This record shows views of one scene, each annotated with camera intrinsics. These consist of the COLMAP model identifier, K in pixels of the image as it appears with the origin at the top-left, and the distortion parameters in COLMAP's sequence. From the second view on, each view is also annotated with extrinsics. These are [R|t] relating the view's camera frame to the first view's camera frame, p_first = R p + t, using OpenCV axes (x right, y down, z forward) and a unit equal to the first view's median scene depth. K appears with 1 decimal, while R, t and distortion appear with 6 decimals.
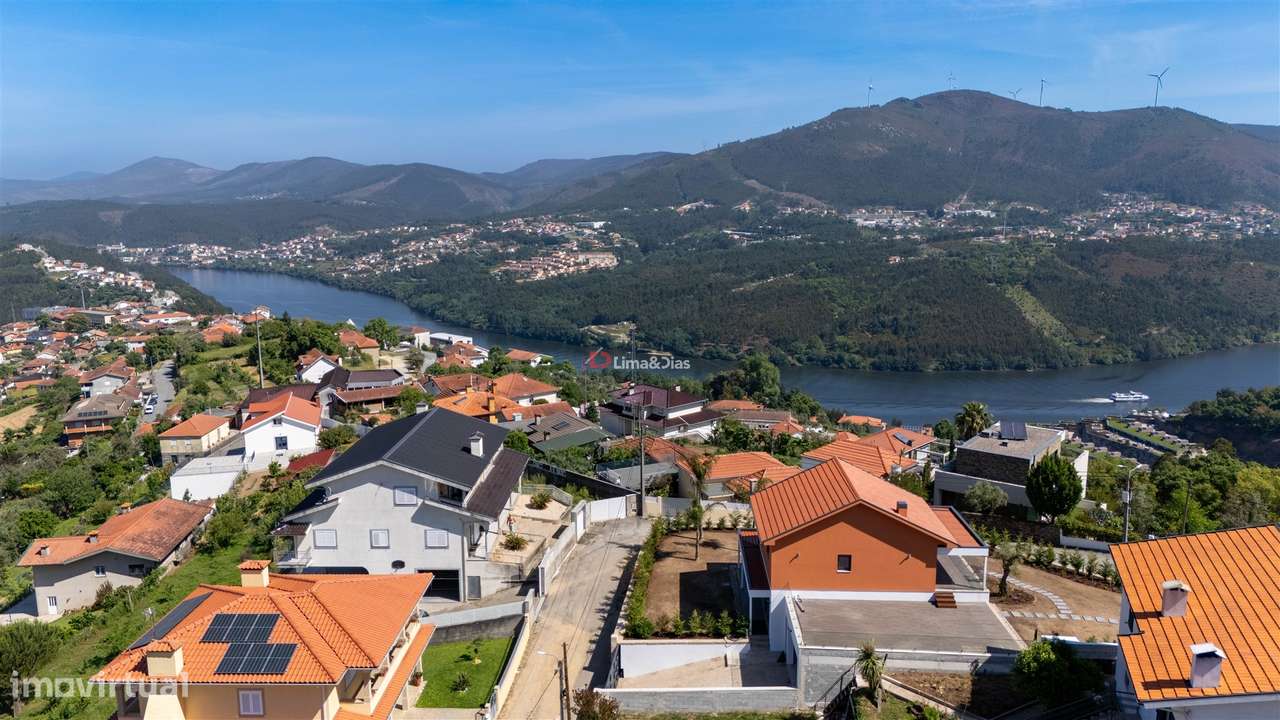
lens RADIAL K [[939.4, 0, 644.4], [0, 939.4, 362.9], [0, 0, 1]] dist [0.073138, -0.072576]
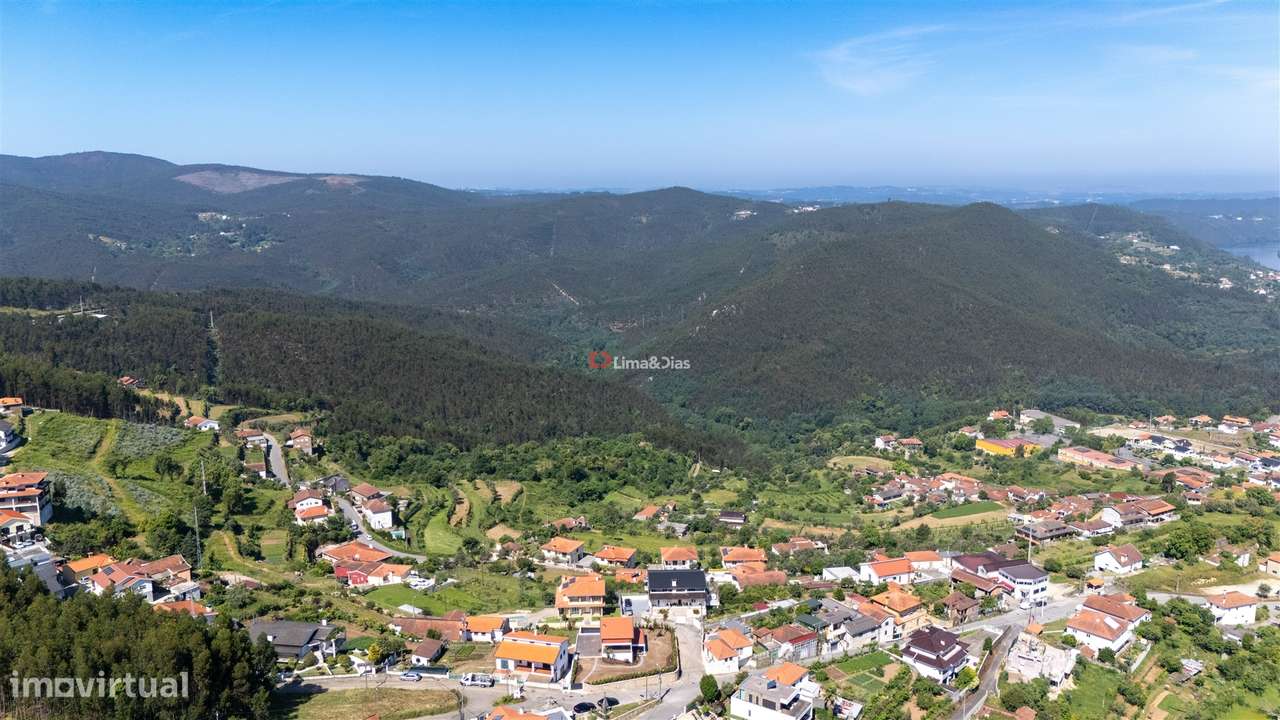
lens RADIAL K [[939.4, 0, 646.9], [0, 939.4, 363.9], [0, 0, 1]] dist [0.073138, -0.072576]
pose [[0.080485, 0.190730, -0.978338, 0.162439], [-0.186024, 0.967151, 0.173245, -0.067765], [0.979243, 0.168051, 0.113321, 0.019420]]
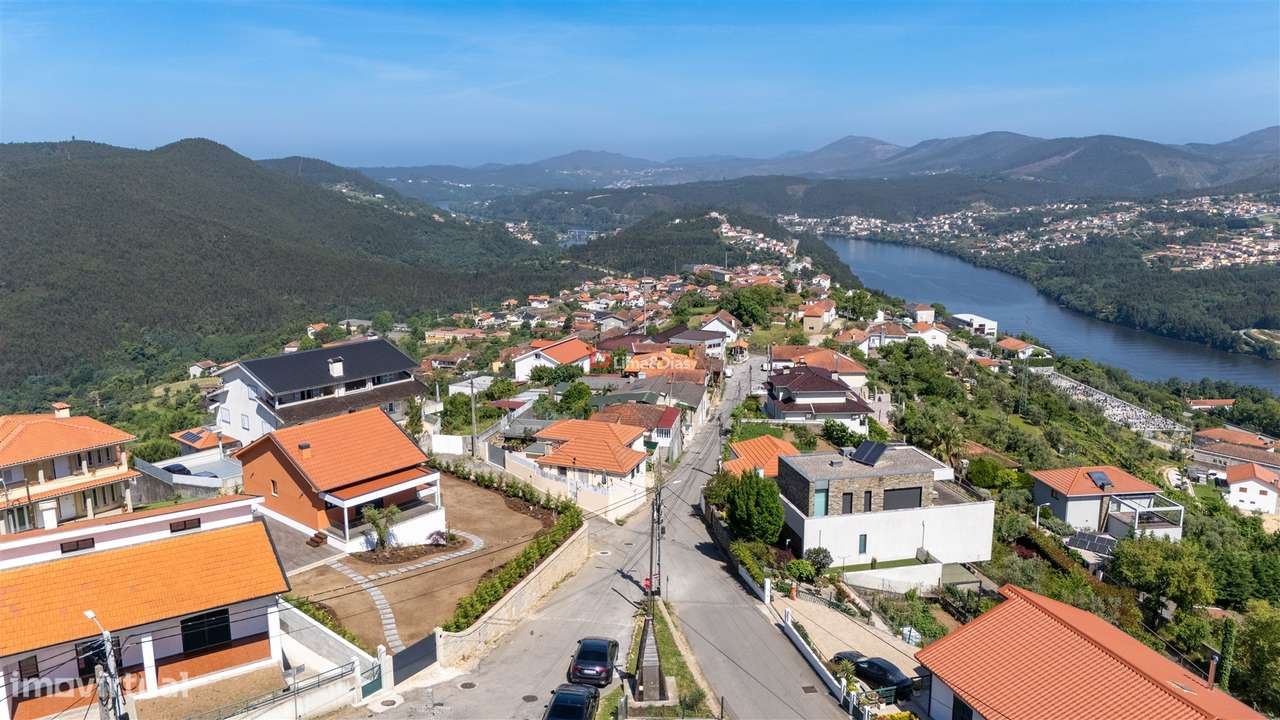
lens RADIAL K [[939.4, 0, 638.9], [0, 939.4, 359.9], [0, 0, 1]] dist [0.073138, -0.072576]
pose [[0.773184, 0.129991, -0.620716, 0.047868], [-0.116397, 0.991228, 0.062596, -0.002535], [0.623409, 0.023851, 0.781532, 0.014237]]
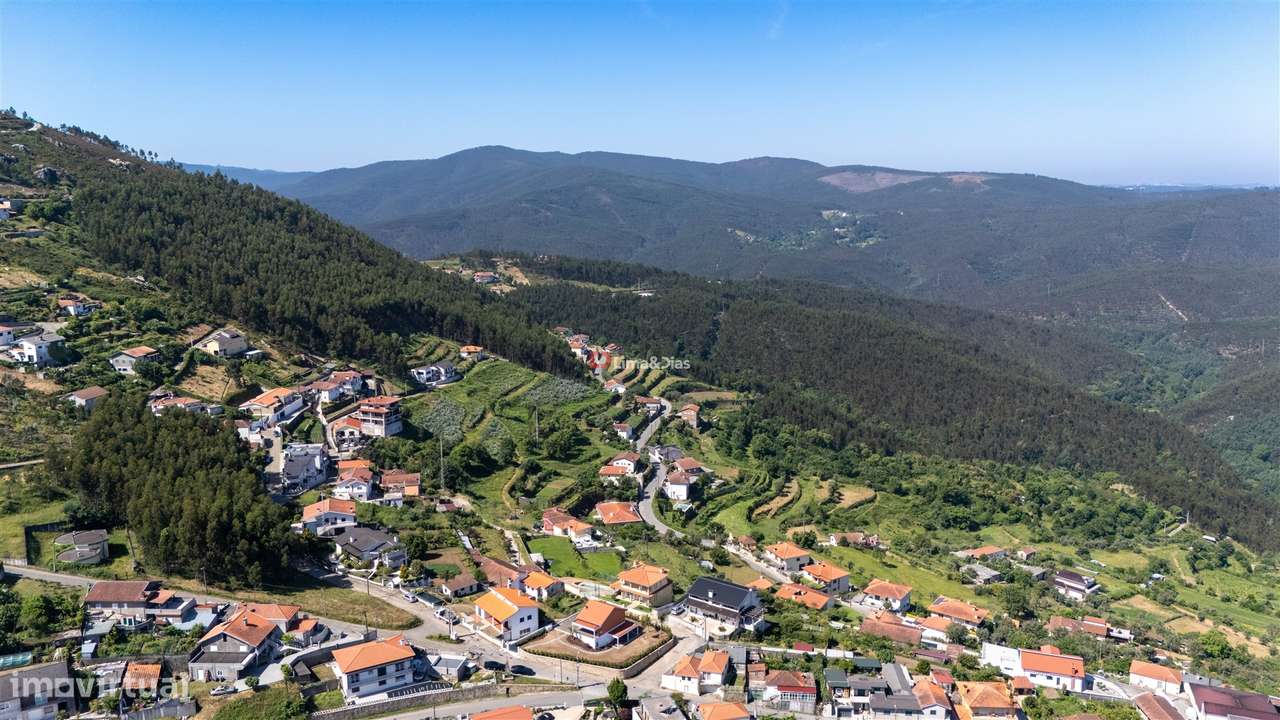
lens RADIAL K [[939.4, 0, 637.8], [0, 939.4, 366.0], [0, 0, 1]] dist [0.073138, -0.072576]
pose [[-0.557975, 0.163733, -0.813545, 0.135394], [-0.147733, 0.945085, 0.291530, -0.085446], [0.816602, 0.282854, -0.503145, 0.118595]]
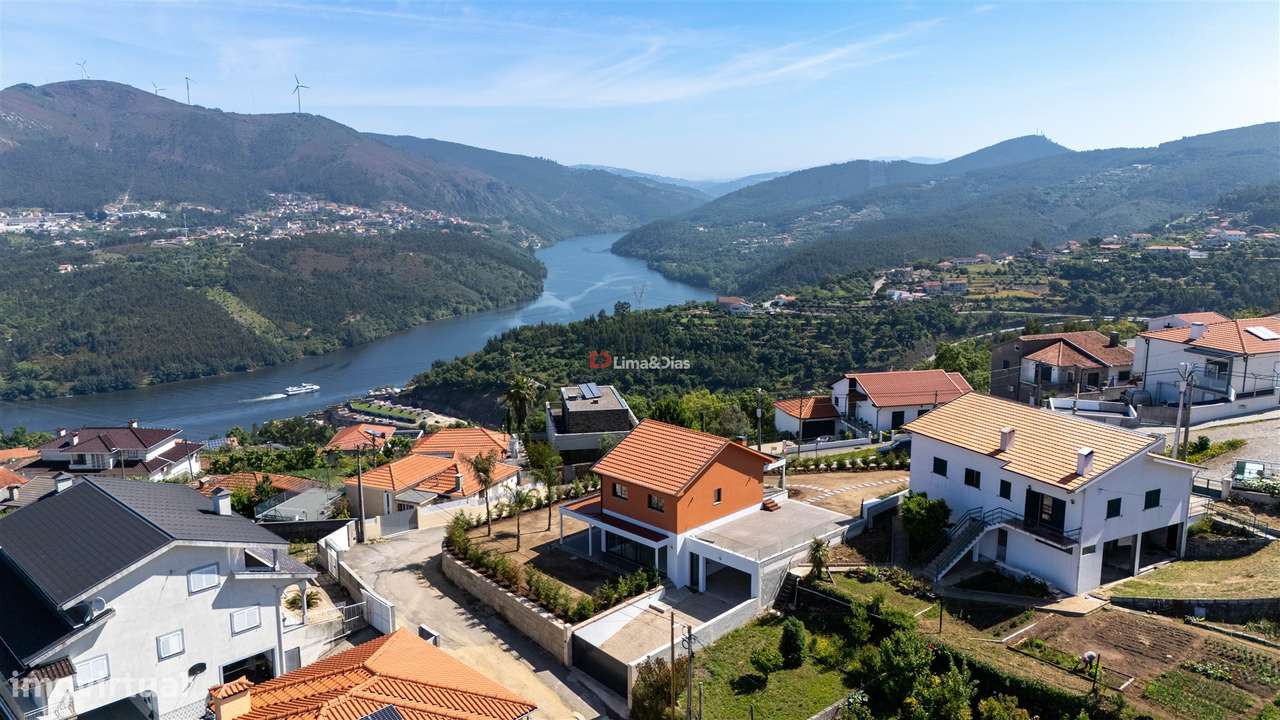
lens RADIAL K [[939.4, 0, 641.1], [0, 939.4, 363.7], [0, 0, 1]] dist [0.073138, -0.072576]
pose [[0.678612, -0.138321, 0.721355, -0.026823], [0.137916, 0.988635, 0.059829, -0.001582], [-0.721433, 0.058885, 0.689976, 0.008866]]
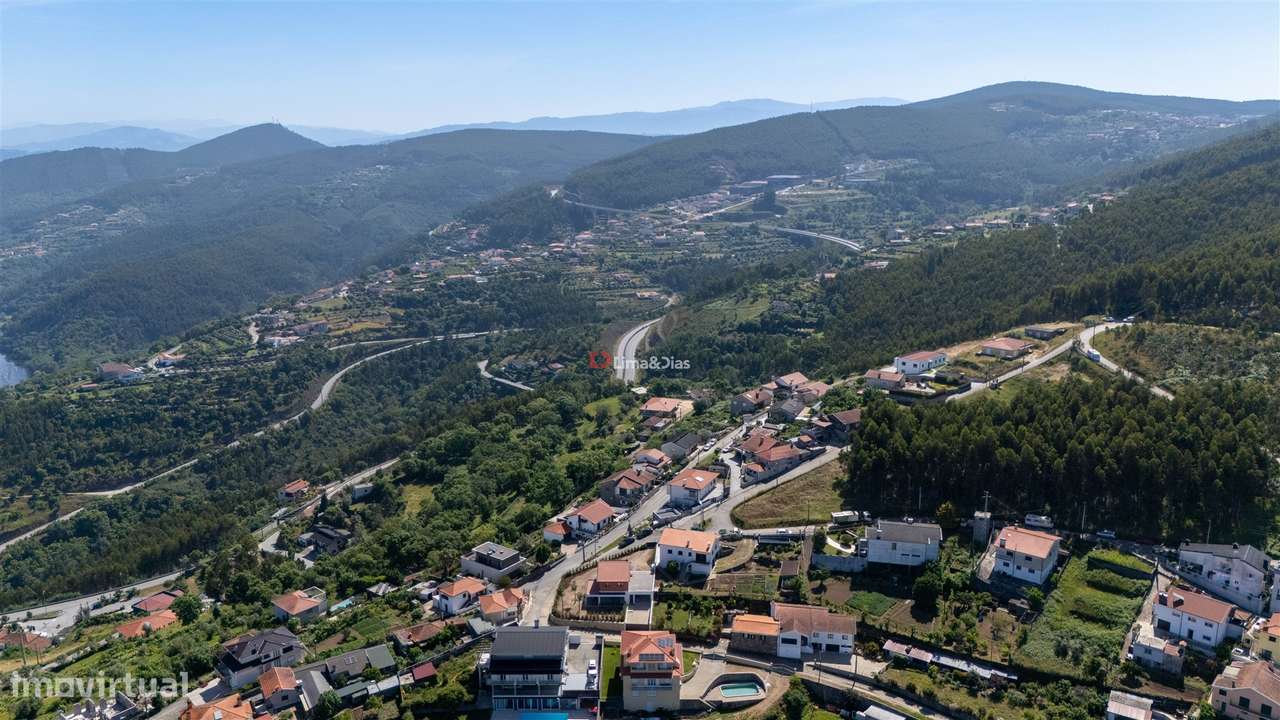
lens RADIAL K [[939.4, 0, 636.3], [0, 939.4, 360.0], [0, 0, 1]] dist [0.073138, -0.072576]
pose [[-0.015386, -0.219507, 0.975490, -0.149003], [0.193630, 0.956483, 0.218284, -0.066204], [-0.980954, 0.192243, 0.027786, 0.024911]]
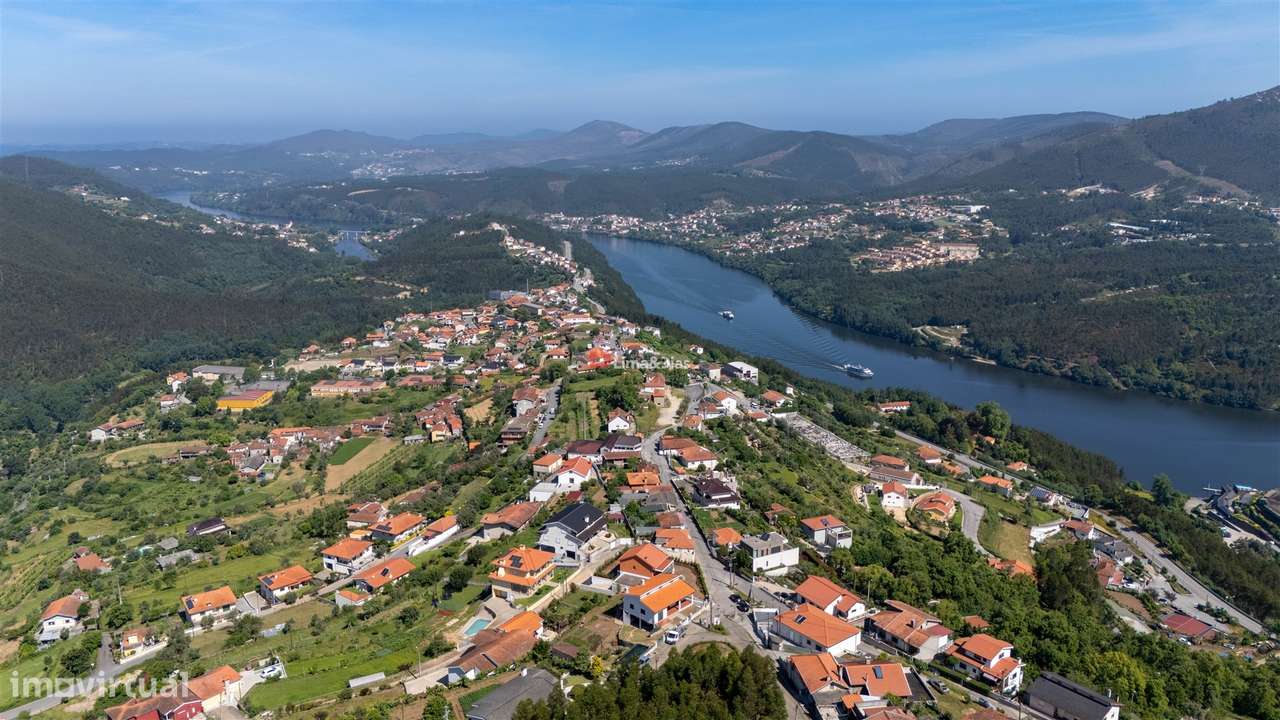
lens RADIAL K [[939.4, 0, 638.3], [0, 939.4, 358.2], [0, 0, 1]] dist [0.073138, -0.072576]
pose [[0.911105, 0.098277, -0.400286, 0.074740], [-0.079745, 0.994839, 0.062738, -0.041411], [0.404386, -0.025240, 0.914240, -0.119495]]
